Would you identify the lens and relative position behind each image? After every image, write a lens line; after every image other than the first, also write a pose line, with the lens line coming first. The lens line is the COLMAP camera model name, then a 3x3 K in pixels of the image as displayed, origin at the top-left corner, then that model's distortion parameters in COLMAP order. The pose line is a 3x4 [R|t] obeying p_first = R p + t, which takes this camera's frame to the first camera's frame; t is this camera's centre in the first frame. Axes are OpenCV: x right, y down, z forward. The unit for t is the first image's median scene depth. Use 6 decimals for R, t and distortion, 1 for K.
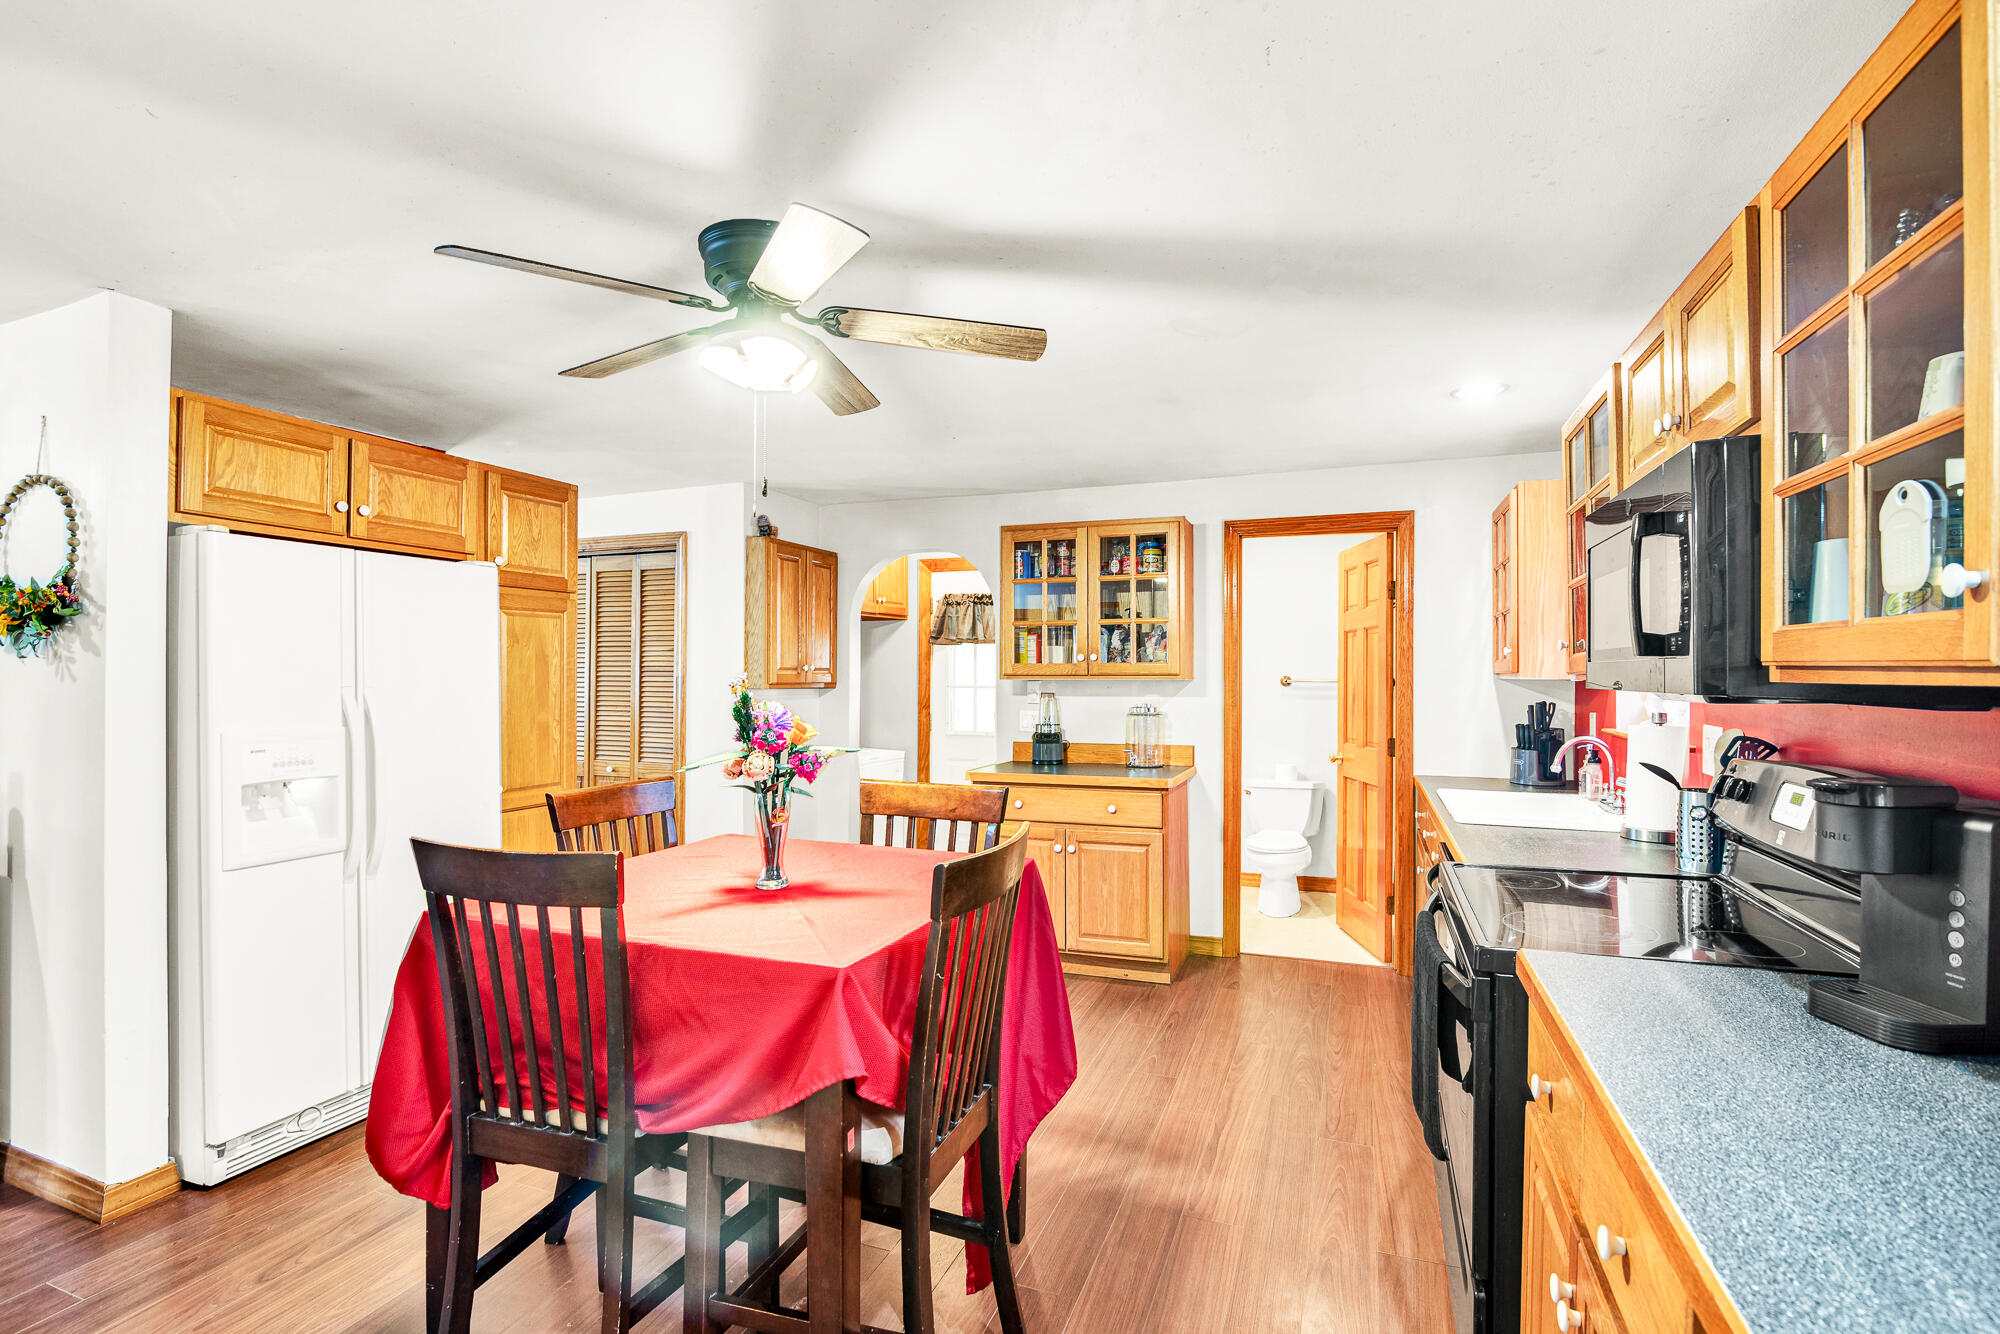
lens RADIAL K [[930.5, 0, 1001.1], [0, 930.5, 679.0], [0, 0, 1]] dist [-0.011255, -0.000446]
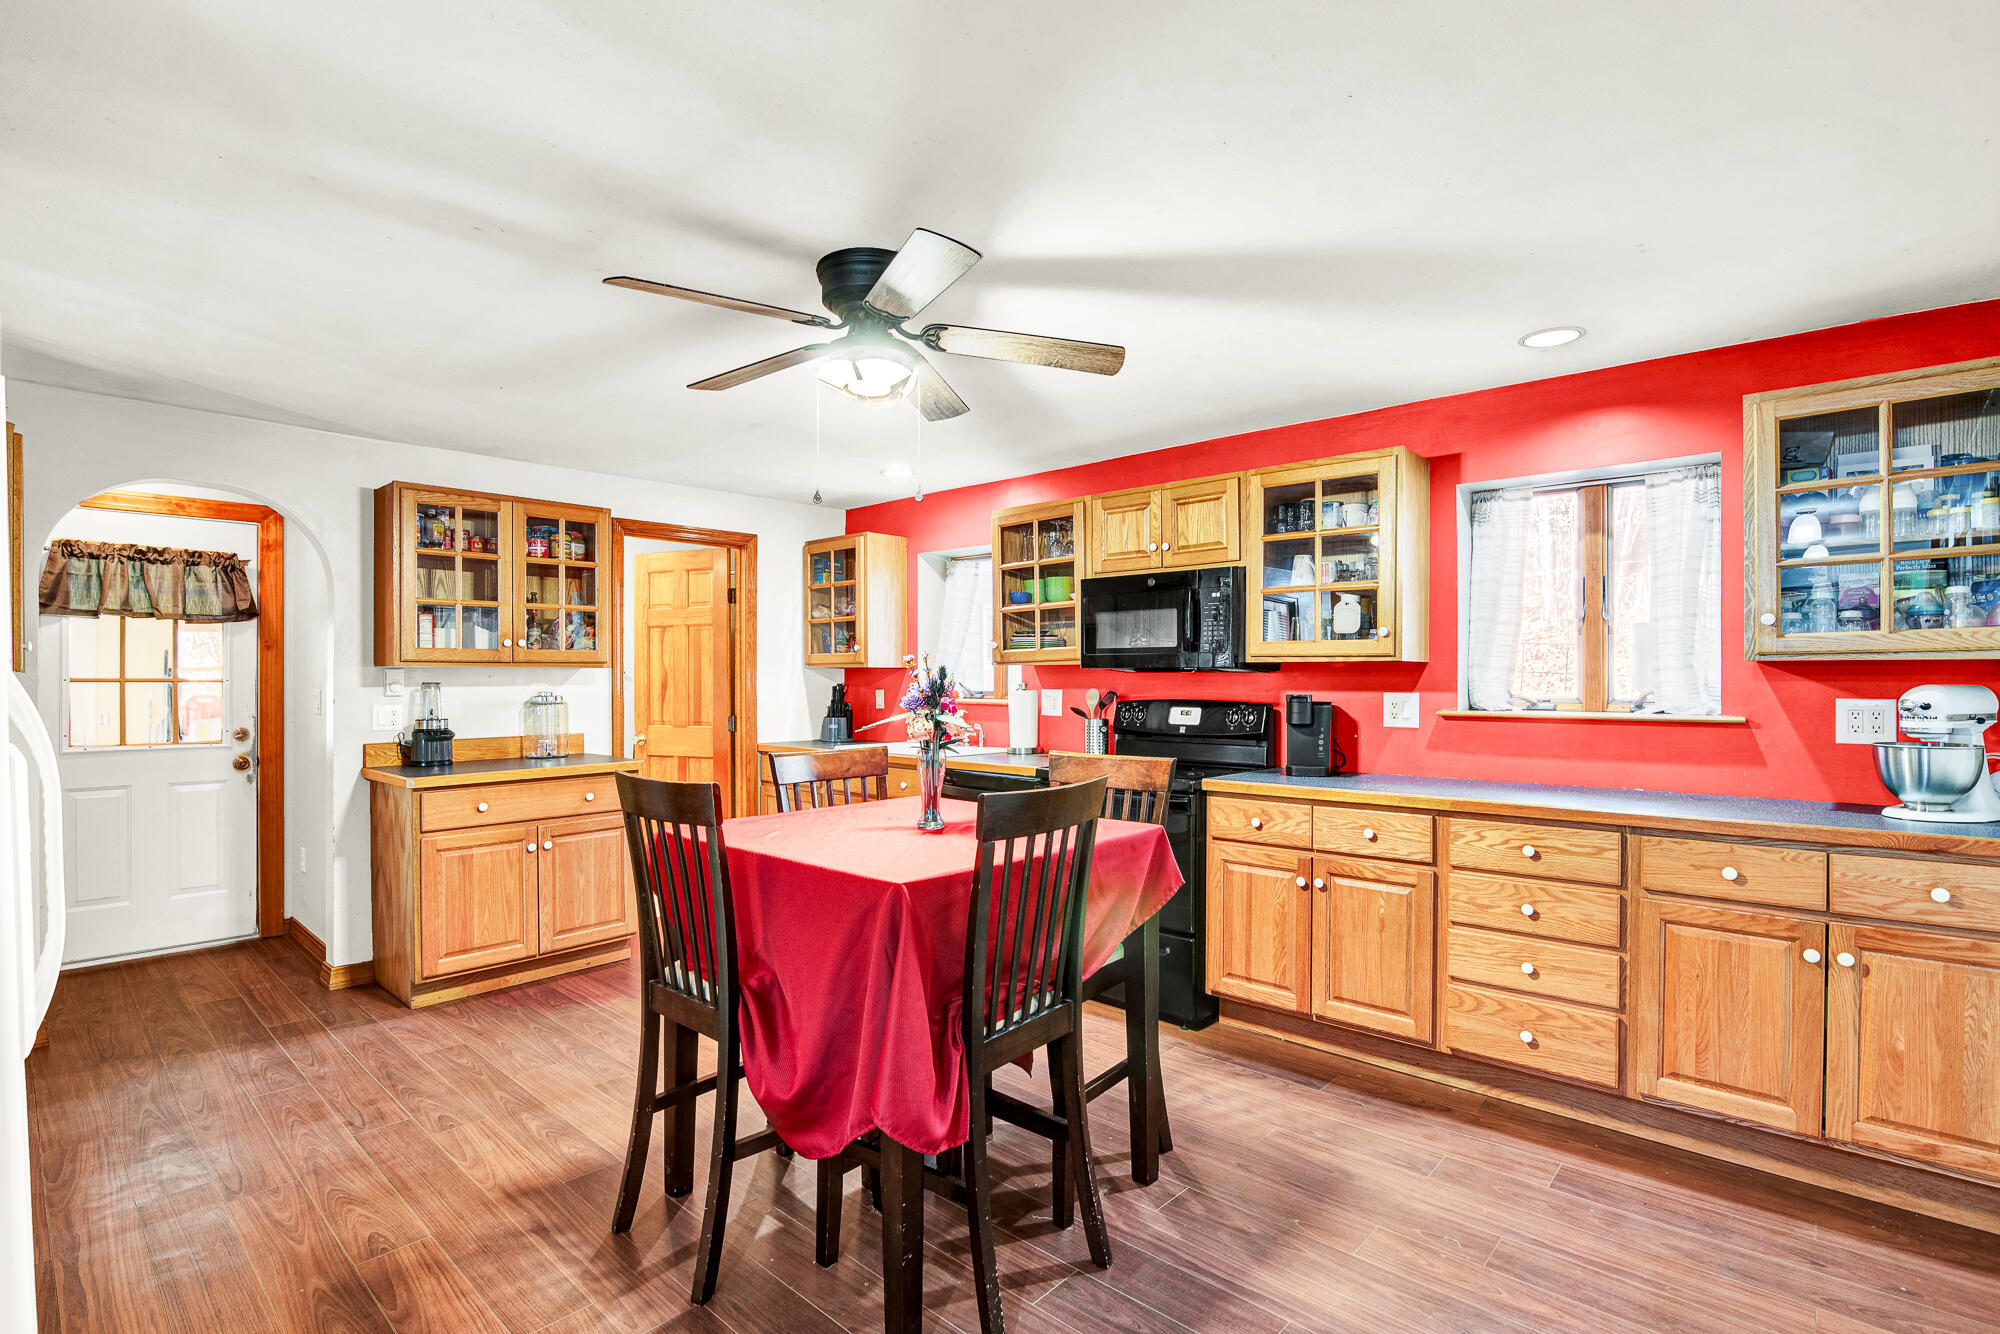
lens RADIAL K [[930.5, 0, 1001.3], [0, 930.5, 676.6], [0, 0, 1]] dist [-0.011255, -0.000446]
pose [[0.380654, -0.005014, 0.924704, -0.632358], [0.006225, 0.999977, 0.002859, 0.011746], [-0.924697, 0.004668, 0.380676, 0.217908]]
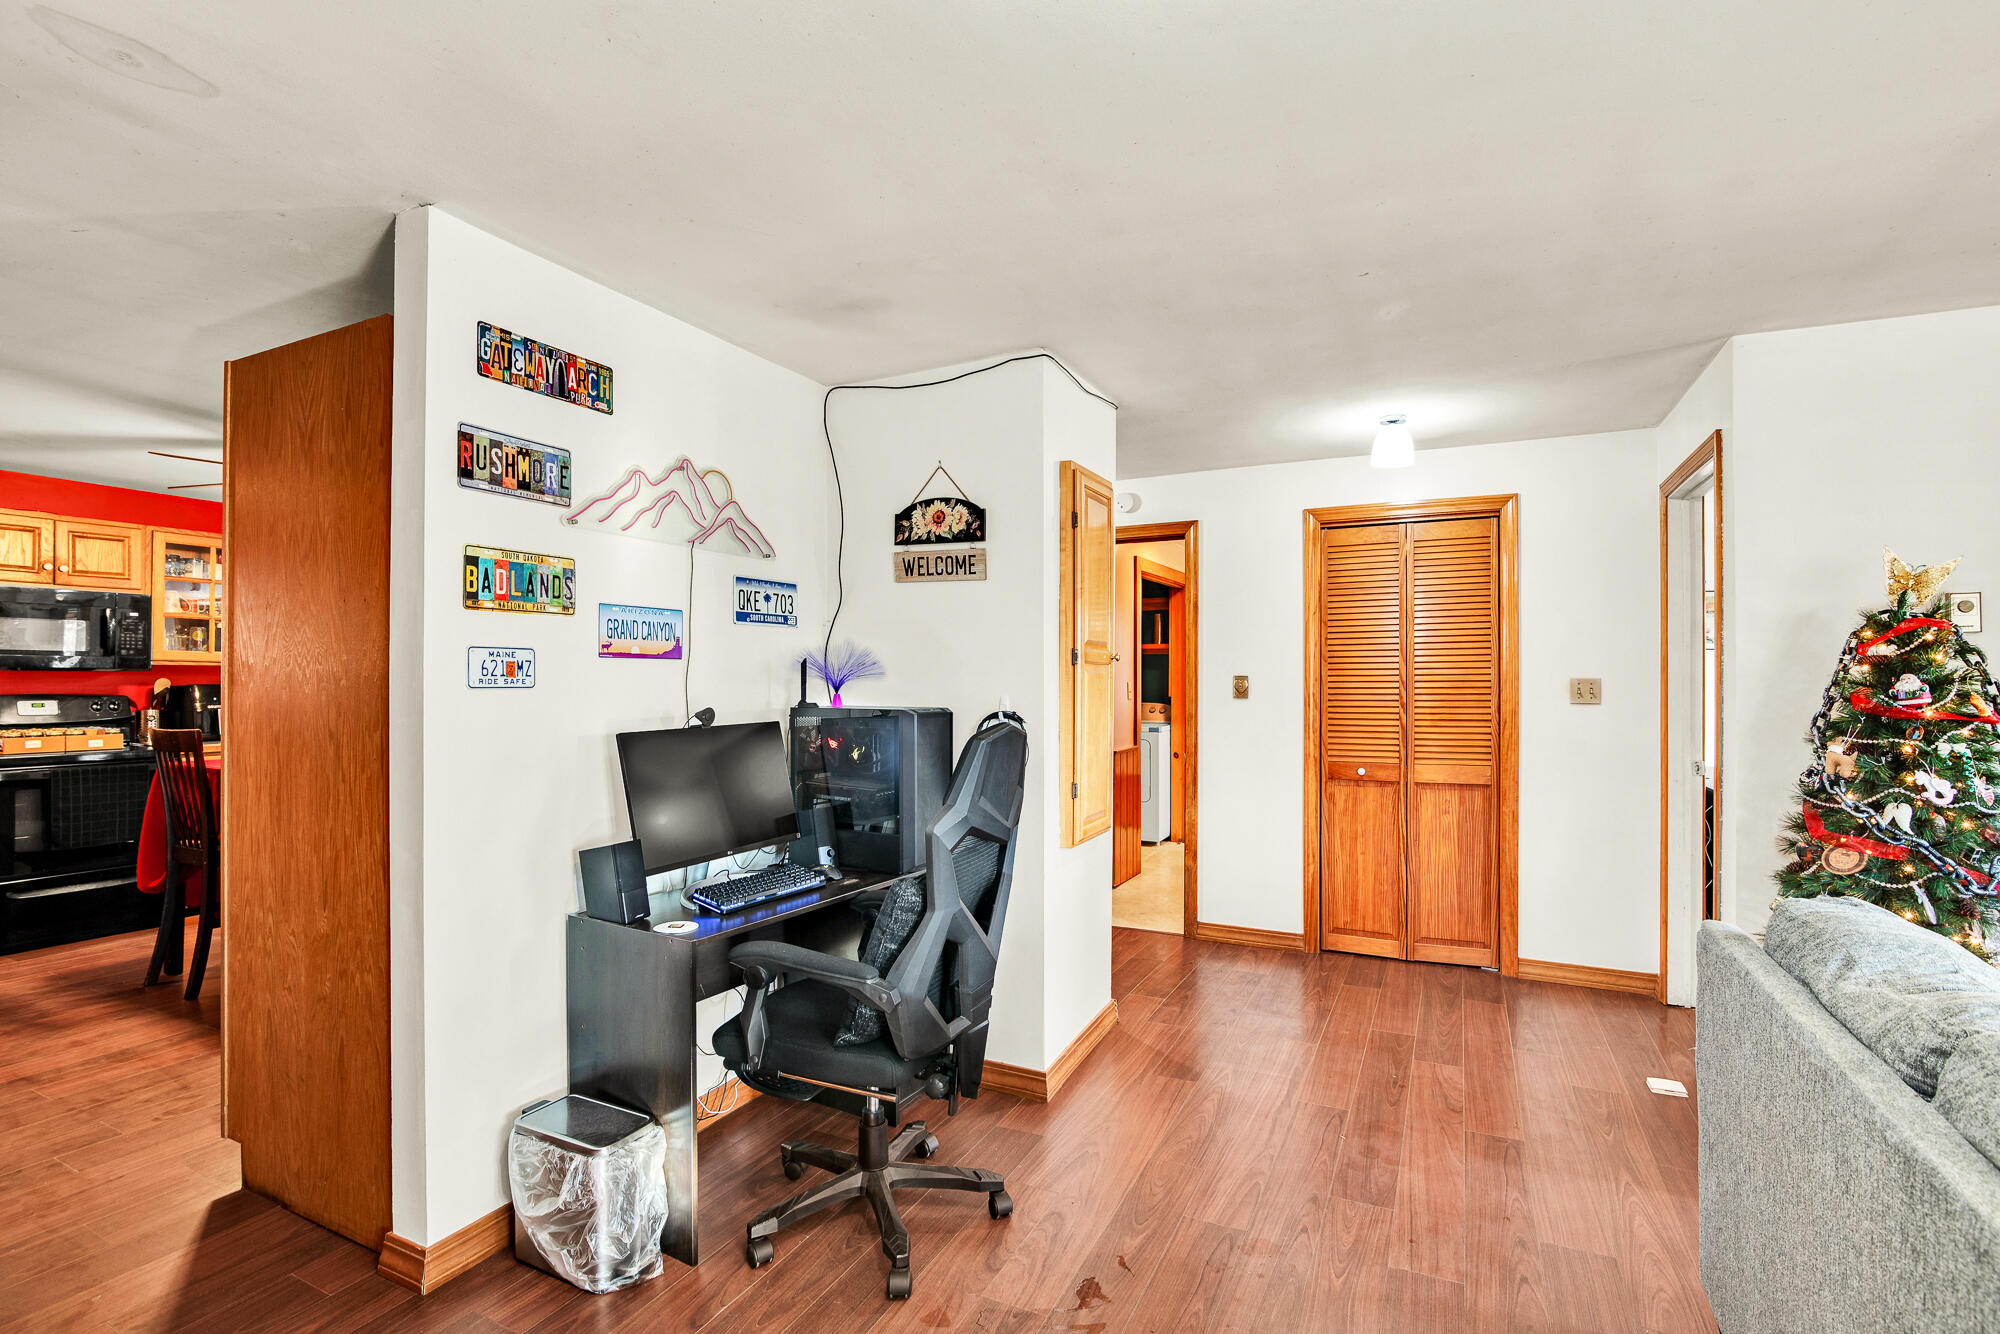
lens RADIAL K [[930.5, 0, 990.2], [0, 930.5, 672.2], [0, 0, 1]] dist [-0.011255, -0.000446]
pose [[-0.994802, -0.004887, 0.101711, -0.955648], [-0.004987, 0.999987, -0.000733, 0.007417], [-0.101706, -0.001236, -0.994814, 1.440443]]
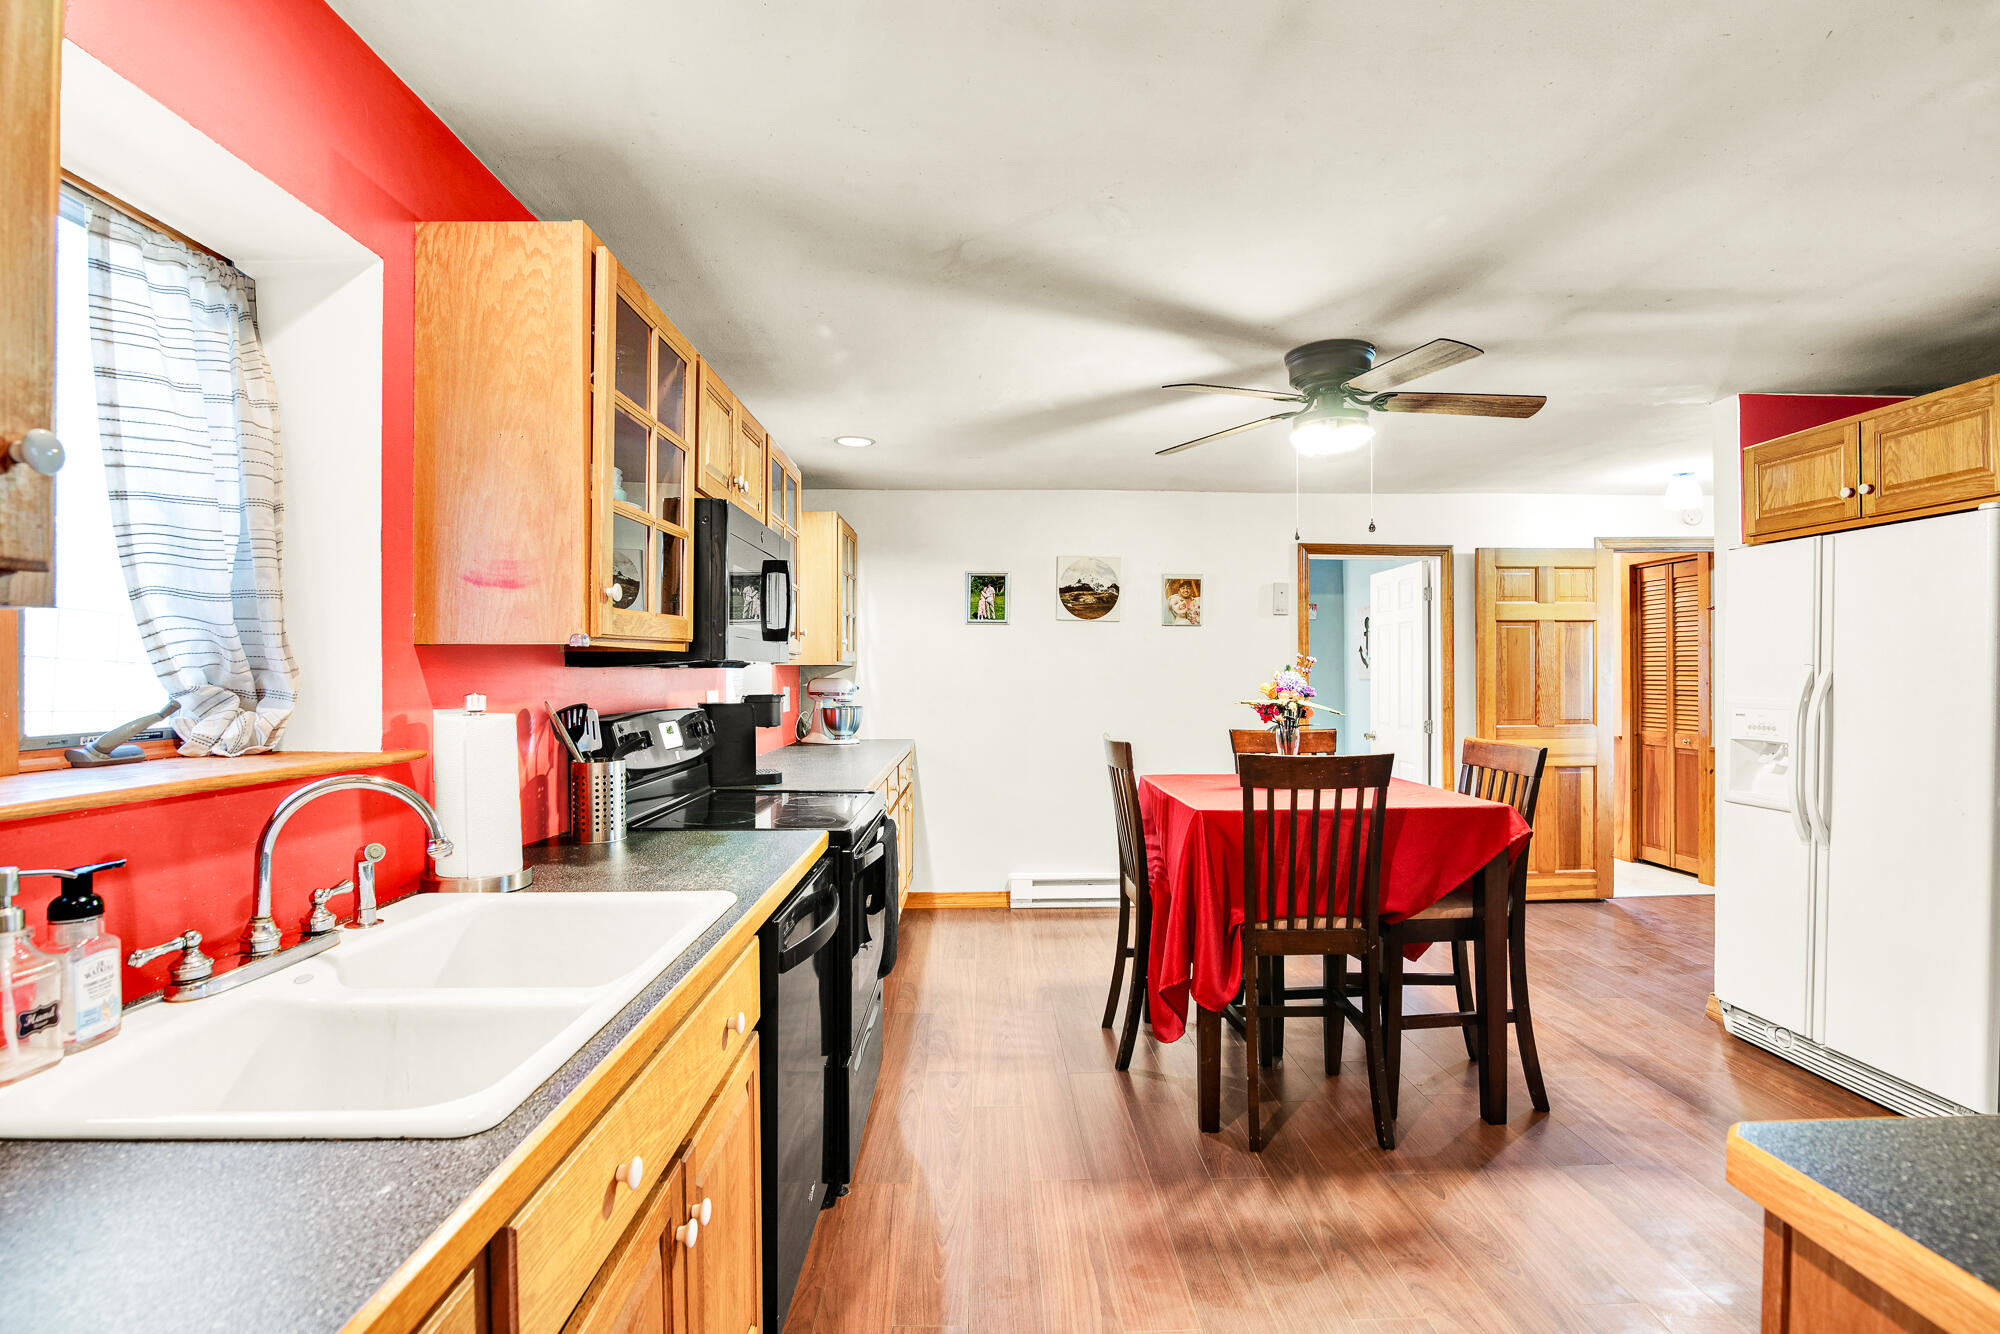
lens RADIAL K [[930.5, 0, 1004.4], [0, 930.5, 669.9], [0, 0, 1]] dist [-0.011255, -0.000446]
pose [[-0.925212, -0.001767, -0.379446, 0.386116], [-0.002792, 0.999994, 0.002152, 0.010141], [0.379440, 0.003050, -0.925211, 1.098498]]
